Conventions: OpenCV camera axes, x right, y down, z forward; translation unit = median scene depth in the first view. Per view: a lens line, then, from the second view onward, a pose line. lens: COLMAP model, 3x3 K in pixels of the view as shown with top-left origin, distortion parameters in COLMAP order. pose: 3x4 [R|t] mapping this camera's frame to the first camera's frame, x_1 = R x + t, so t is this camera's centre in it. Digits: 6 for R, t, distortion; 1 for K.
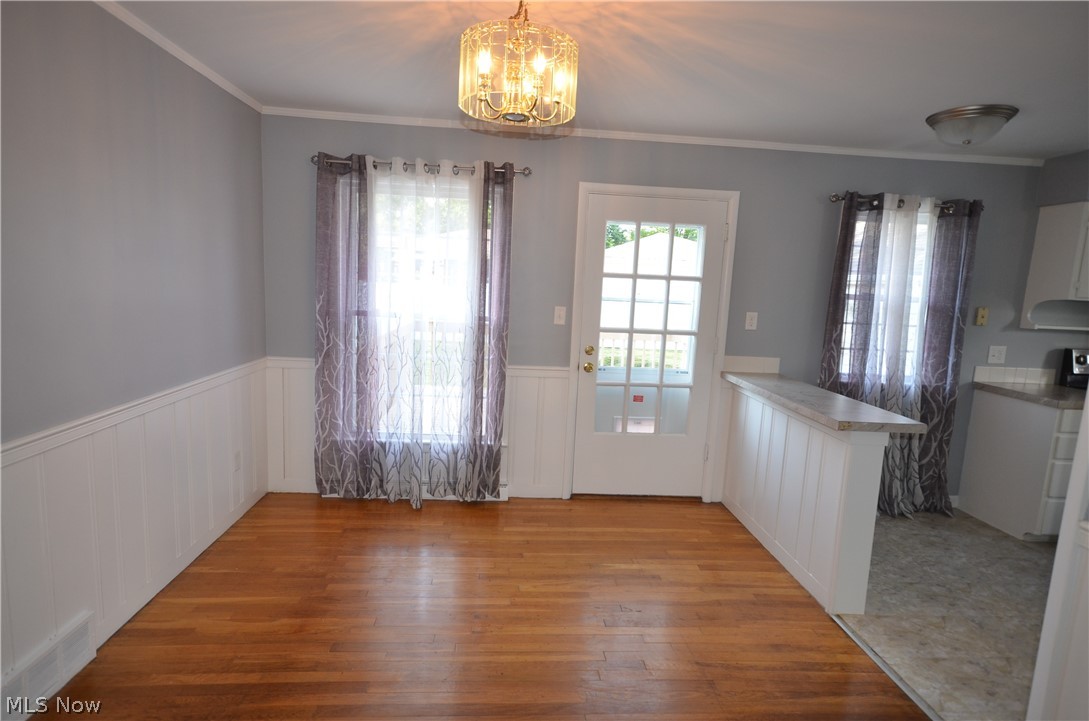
lens RADIAL K [[582.5, 0, 544.5], [0, 582.5, 360.5], [0, 0, 1]] dist [0.002990, 0.001805]
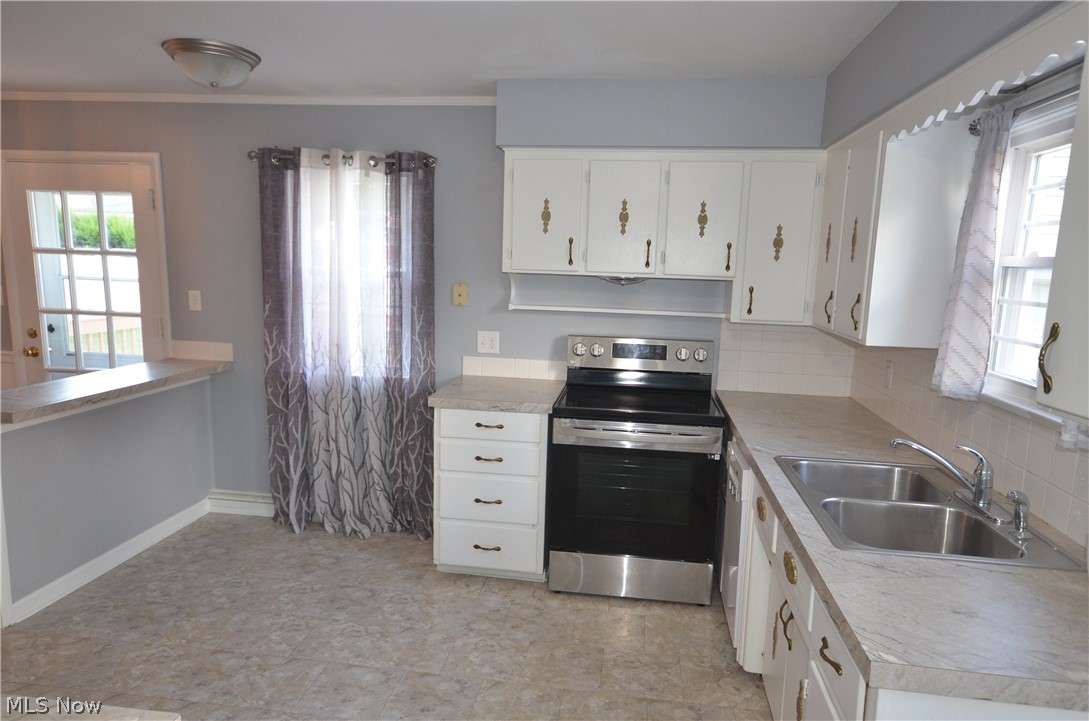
lens RADIAL K [[649.8, 0, 544.5], [0, 649.8, 360.5], [0, 0, 1]] dist [-0.000884, 0.000366]
pose [[0.983668, 0.012133, -0.179583, 1.056930], [-0.016242, 0.999638, -0.021430, 0.034831], [0.179258, 0.023997, 0.983509, 0.135895]]
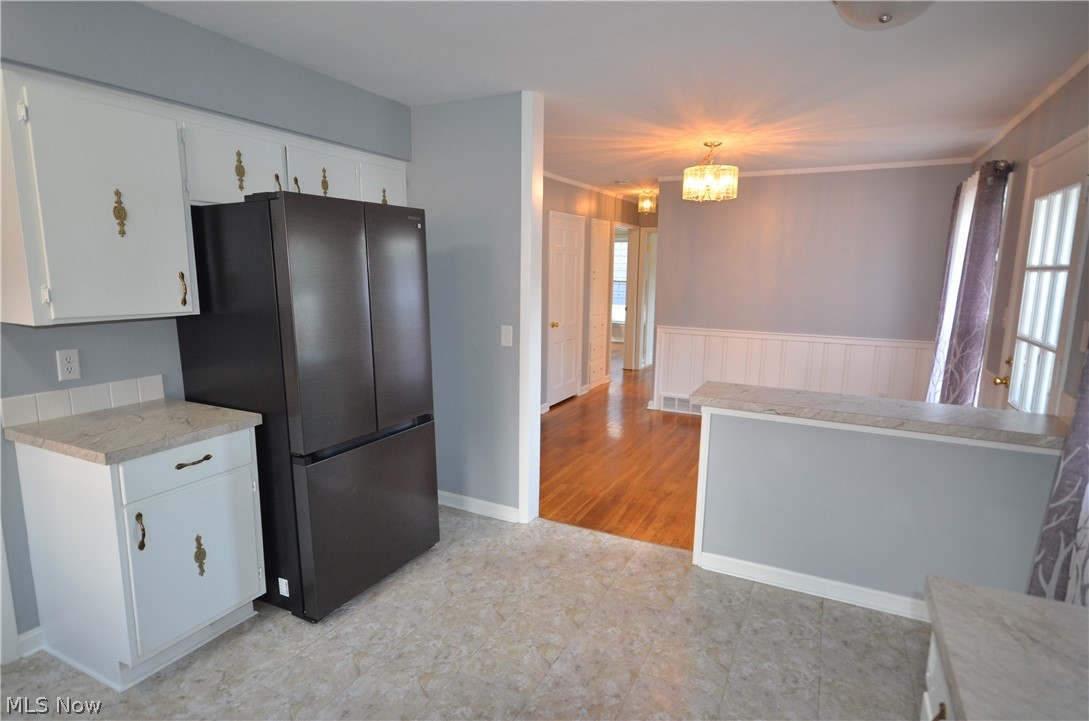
lens RADIAL K [[578.5, 0, 541.7], [0, 578.5, 362.5], [0, 0, 1]] dist [0.001546, 0.017243]
pose [[-0.503887, 0.087647, -0.859312, 1.126198], [-0.161514, 0.967731, 0.193415, -0.069040], [0.848535, 0.236250, -0.473471, 0.835145]]
